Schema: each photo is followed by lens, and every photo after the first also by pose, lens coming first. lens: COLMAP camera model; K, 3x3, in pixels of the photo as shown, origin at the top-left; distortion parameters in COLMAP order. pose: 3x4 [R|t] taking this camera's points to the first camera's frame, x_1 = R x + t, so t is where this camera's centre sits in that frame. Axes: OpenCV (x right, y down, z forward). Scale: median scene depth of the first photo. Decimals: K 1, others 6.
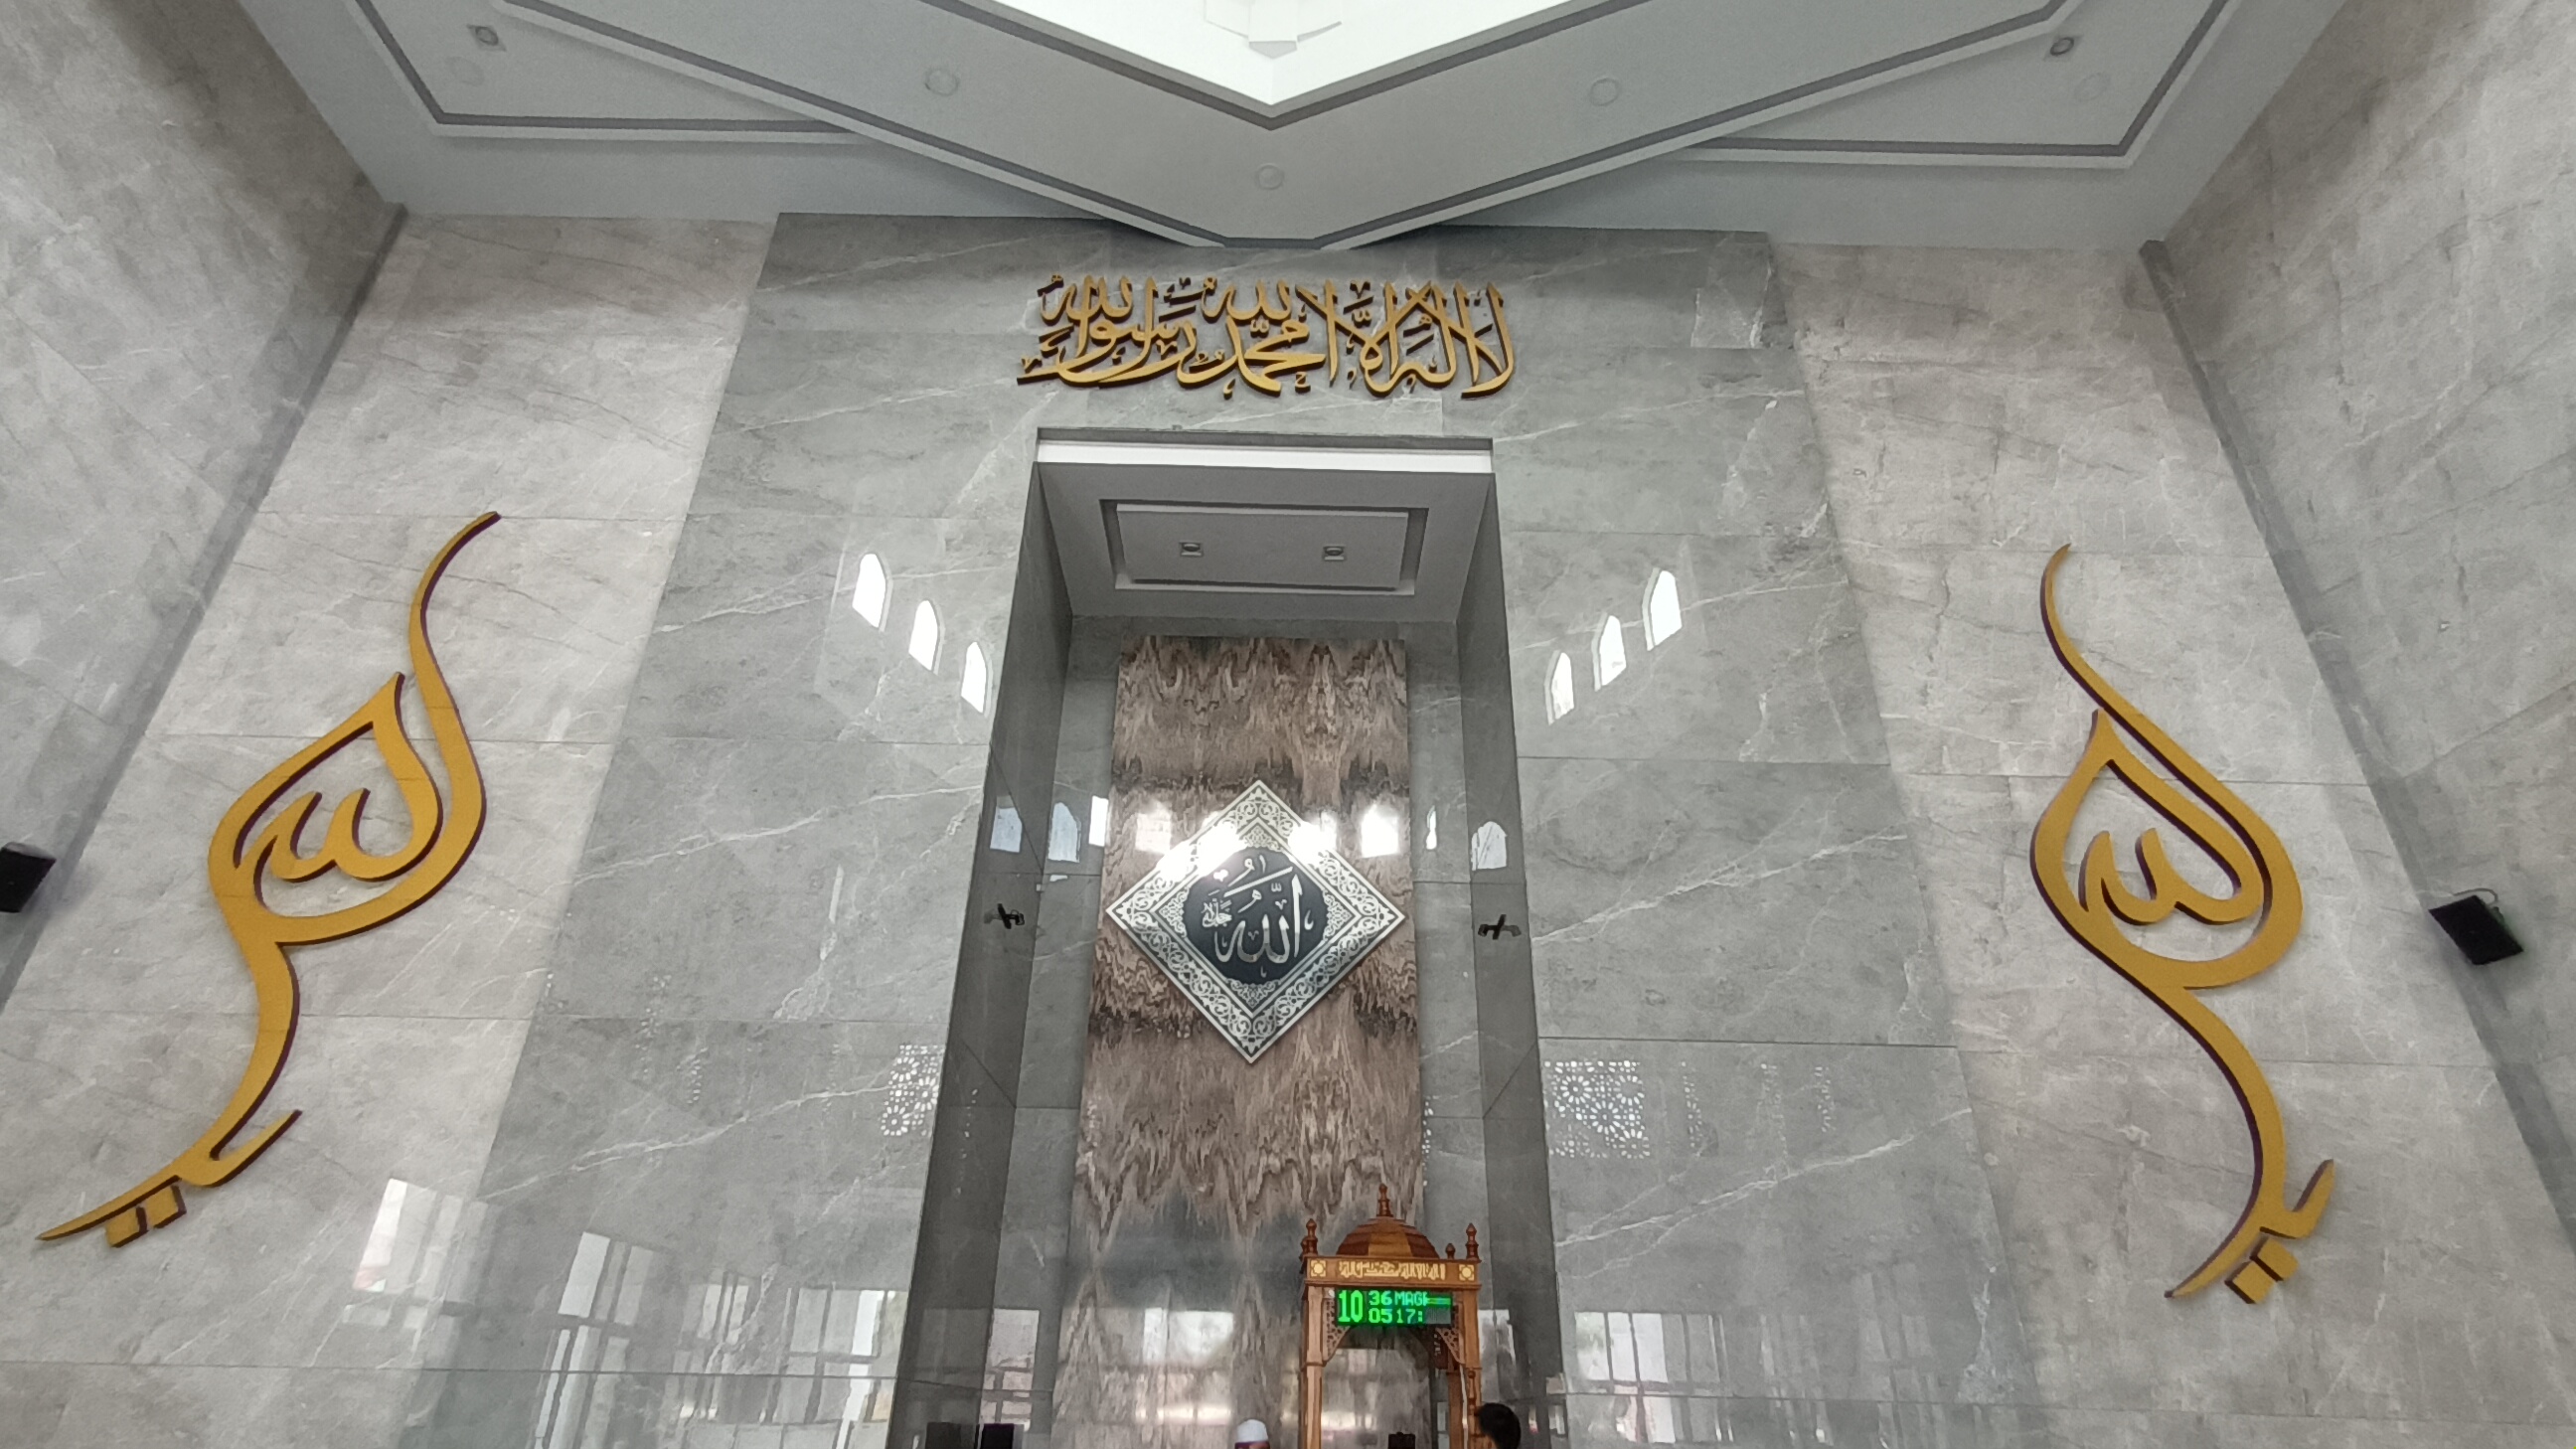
lens RADIAL K [[1285.5, 0, 1289.3], [0, 1285.5, 734.6], [0, 0, 1]] dist [0.014247, -0.000112]
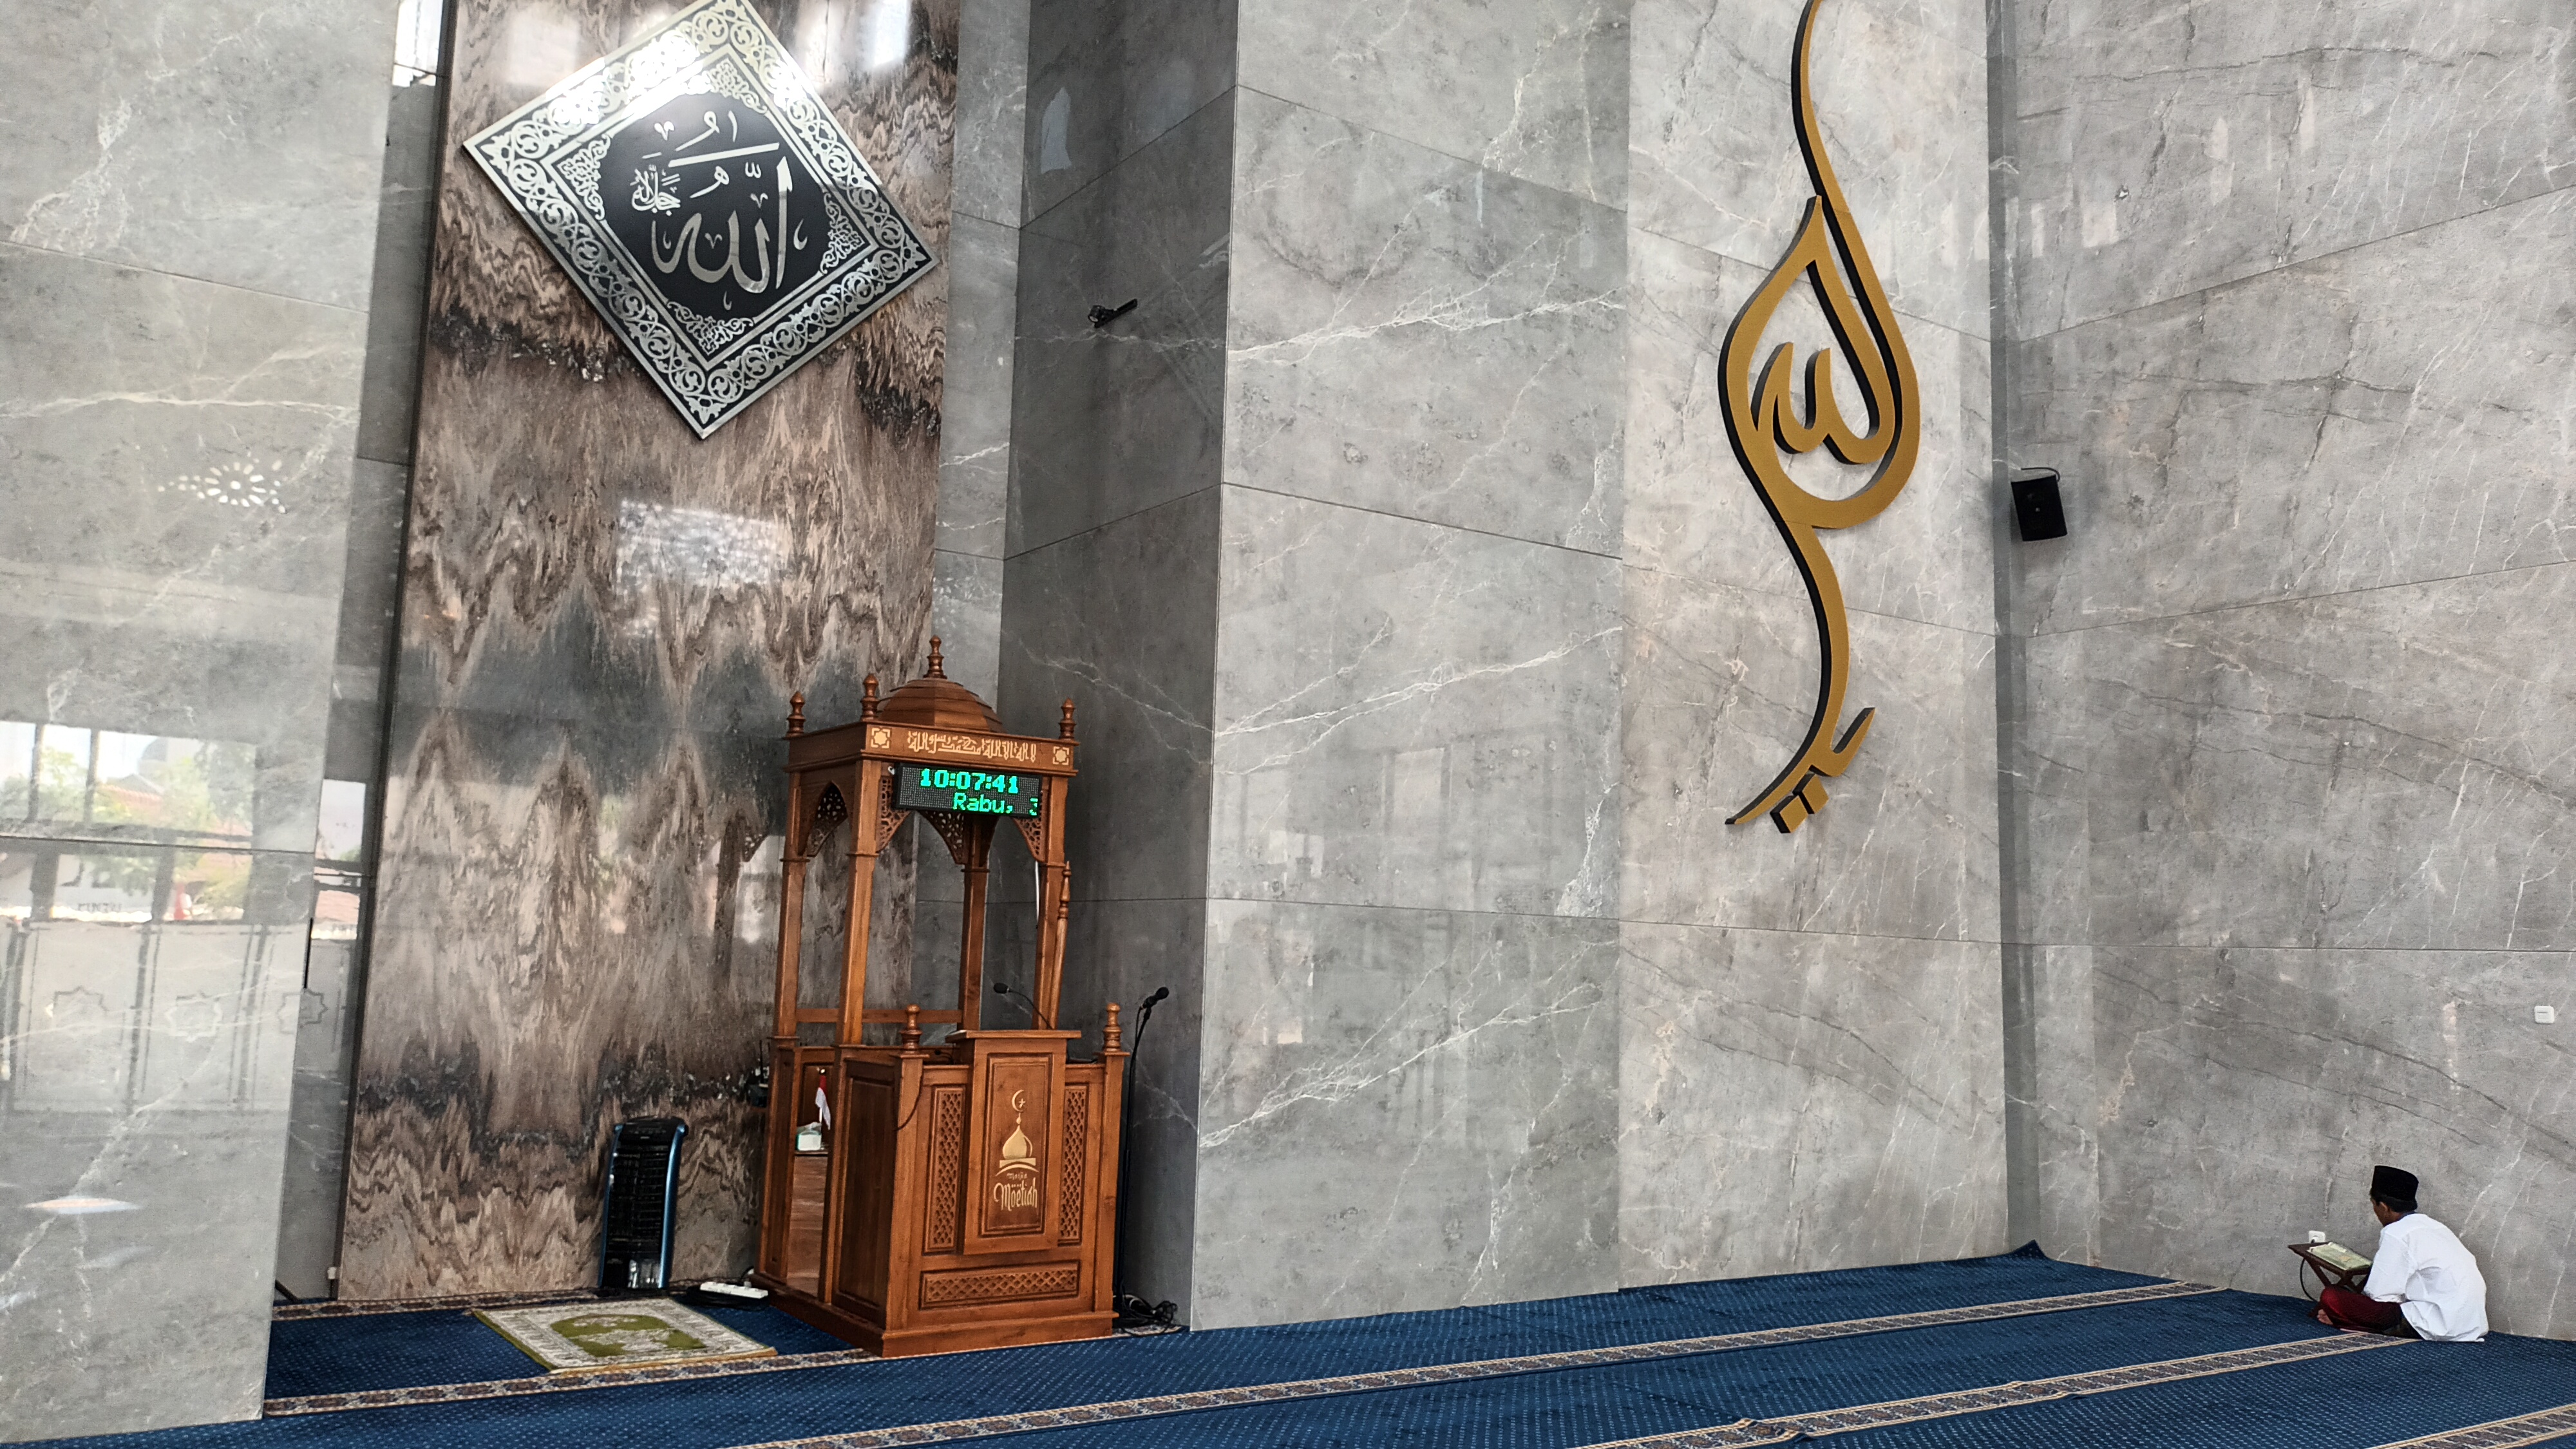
lens RADIAL K [[1950.3, 0, 1284.0], [0, 1950.3, 721.4], [0, 0, 1]] dist [0.053921, -0.039158]
pose [[0.830657, 0.074666, 0.551755, -0.370516], [-0.276234, 0.915674, 0.291952, 0.016671], [-0.483429, -0.394925, 0.781237, 0.024141]]
